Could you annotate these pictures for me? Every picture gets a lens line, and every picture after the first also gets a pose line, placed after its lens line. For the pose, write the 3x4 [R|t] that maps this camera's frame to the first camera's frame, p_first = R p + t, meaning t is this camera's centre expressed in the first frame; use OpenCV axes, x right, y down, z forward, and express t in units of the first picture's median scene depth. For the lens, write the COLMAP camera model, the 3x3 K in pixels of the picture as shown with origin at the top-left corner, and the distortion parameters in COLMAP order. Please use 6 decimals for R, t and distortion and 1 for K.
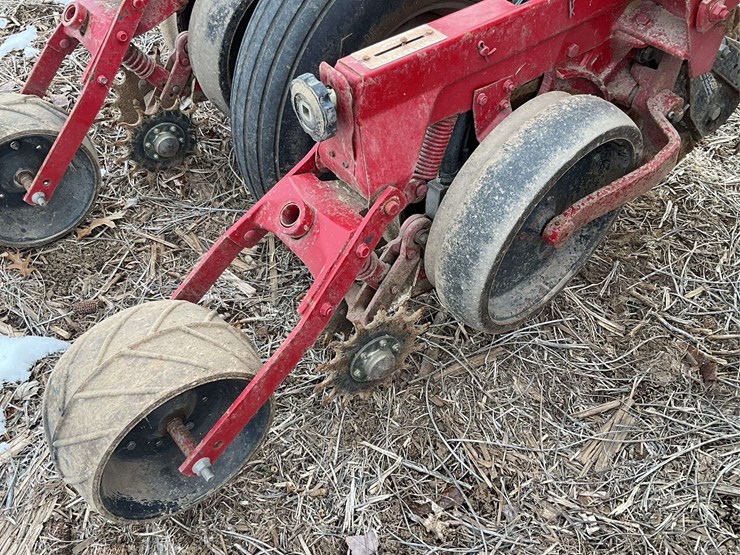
lens RADIAL K [[740.2, 0, 366.8], [0, 740.2, 276.5], [0, 0, 1]] dist [0.128497, -0.281794]
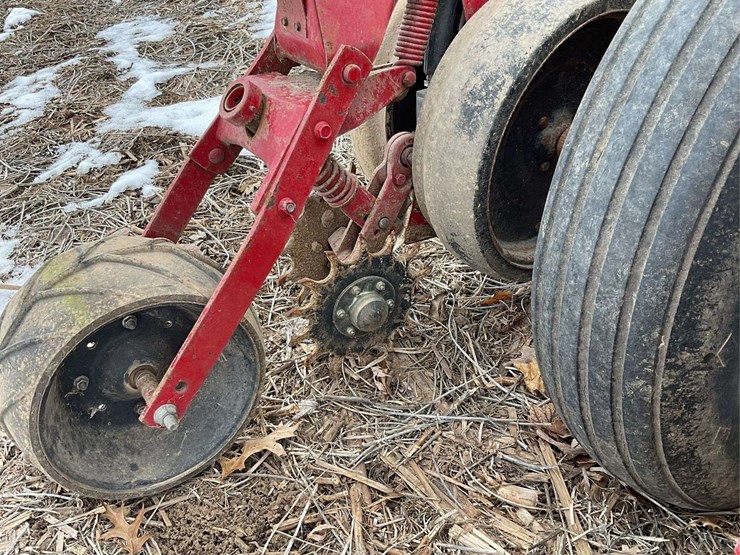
lens RADIAL K [[740.2, 0, 366.8], [0, 740.2, 276.5], [0, 0, 1]] dist [0.128497, -0.281794]
pose [[0.993801, -0.029446, -0.107202, -0.209497], [0.007398, 0.979663, -0.200513, -0.086231], [0.110927, 0.198476, 0.973808, 0.421532]]
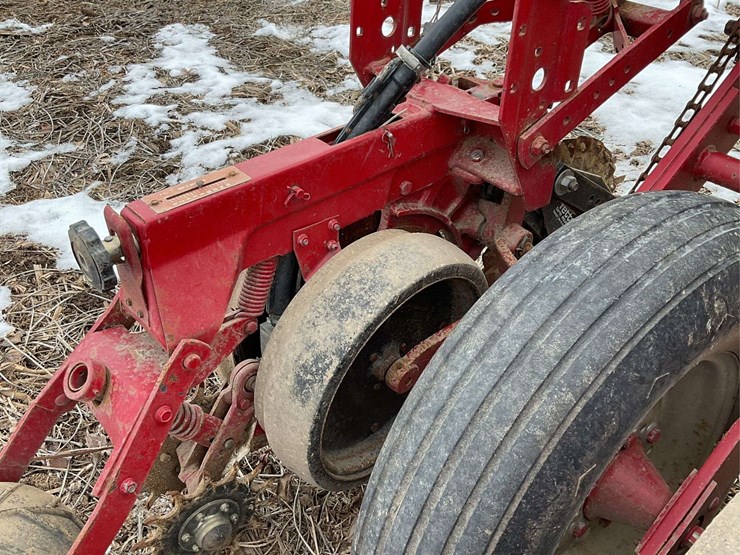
lens RADIAL K [[740.2, 0, 366.8], [0, 740.2, 276.5], [0, 0, 1]] dist [0.128497, -0.281794]
pose [[0.998401, -0.023566, 0.051382, -0.167538], [0.031811, 0.985598, -0.166084, -0.288830], [-0.046728, 0.167453, 0.984772, 0.326119]]
